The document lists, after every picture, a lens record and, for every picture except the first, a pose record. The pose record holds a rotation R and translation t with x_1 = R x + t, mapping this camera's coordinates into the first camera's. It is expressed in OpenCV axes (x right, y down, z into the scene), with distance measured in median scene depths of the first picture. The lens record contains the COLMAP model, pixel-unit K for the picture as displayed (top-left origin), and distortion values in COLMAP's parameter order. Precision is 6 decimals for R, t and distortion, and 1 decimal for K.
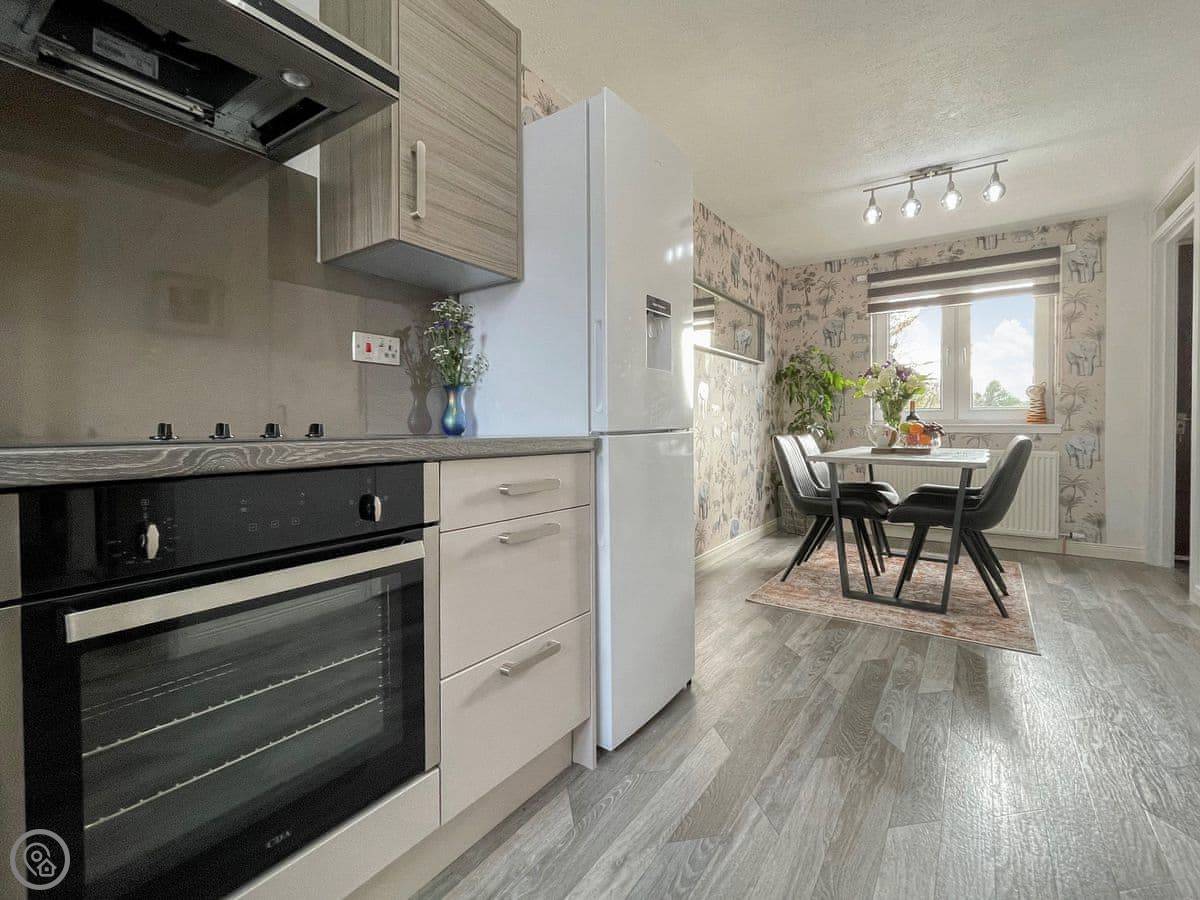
lens RADIAL K [[546.4, 0, 596.1], [0, 546.4, 433.9], [0, 0, 1]] dist [0.004265, 0.001420]
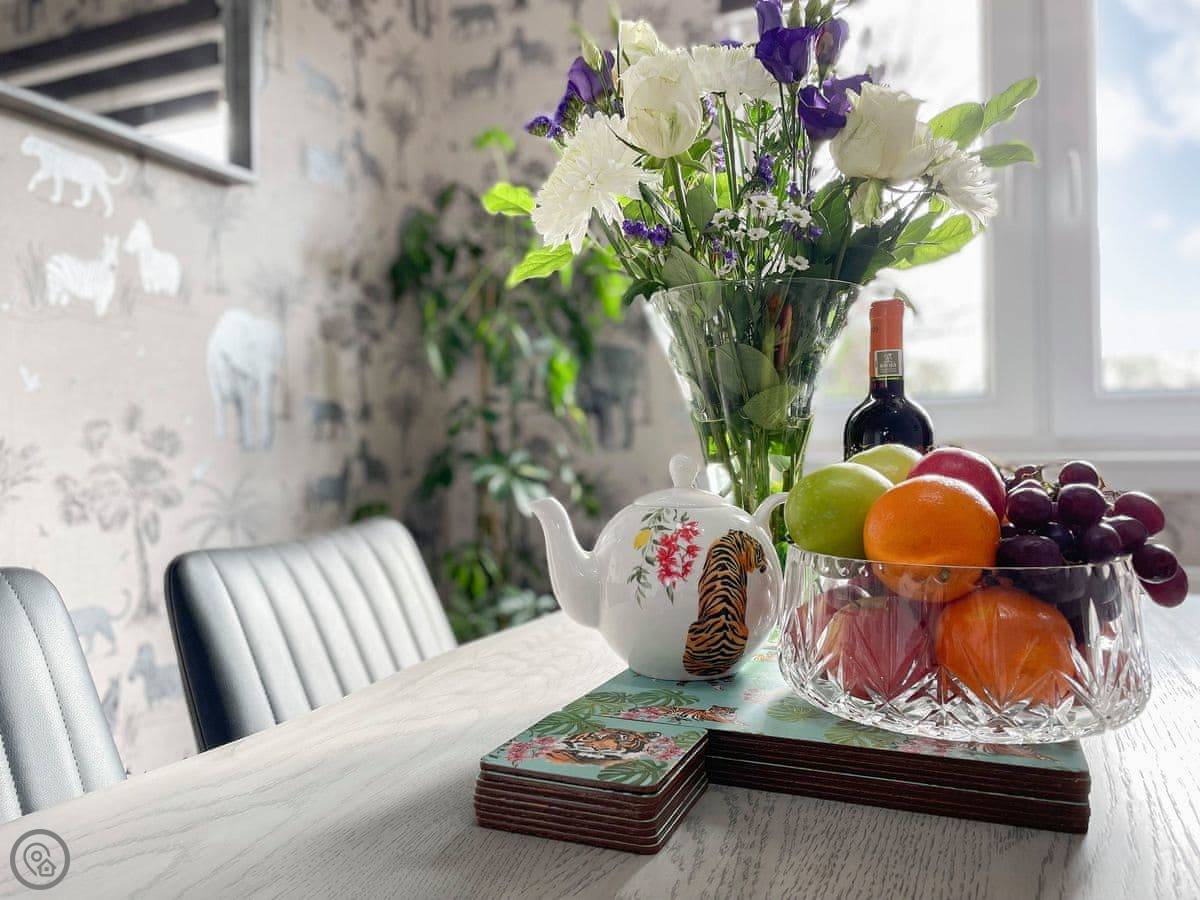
lens RADIAL K [[892.1, 0, 598.2], [0, 892.1, 449.0], [0, 0, 1]] dist [0.033671, -0.001619]
pose [[0.978320, -0.013724, 0.206642, 0.399756], [0.017693, 0.999693, -0.017371, -0.017451], [-0.206340, 0.020650, 0.978262, 0.690793]]
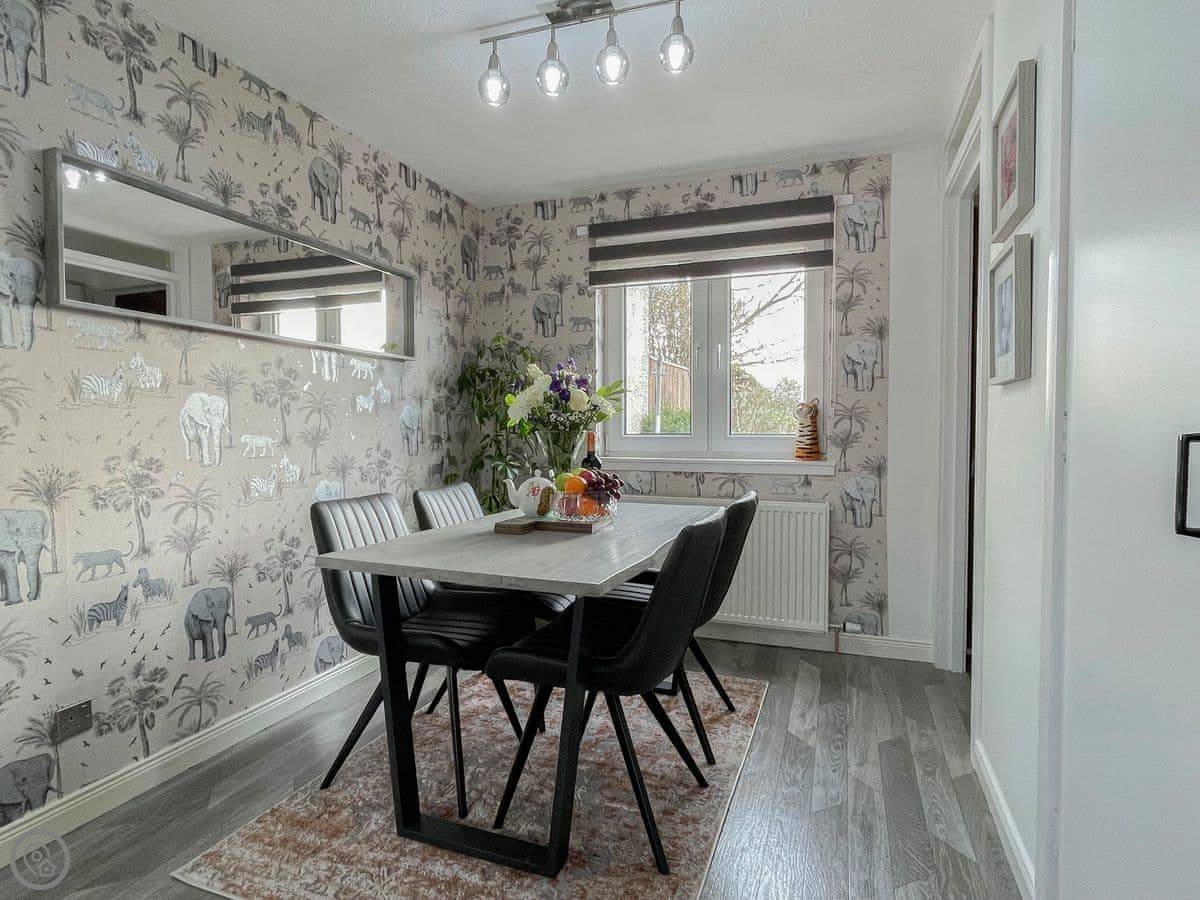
lens RADIAL K [[645.4, 0, 601.7], [0, 645.4, 451.8], [0, 0, 1]] dist [0.002159, -0.000201]
pose [[0.970186, -0.008457, 0.242215, 0.366535], [0.003244, 0.999755, 0.021911, -0.047021], [-0.242341, -0.020472, 0.969975, 0.290342]]
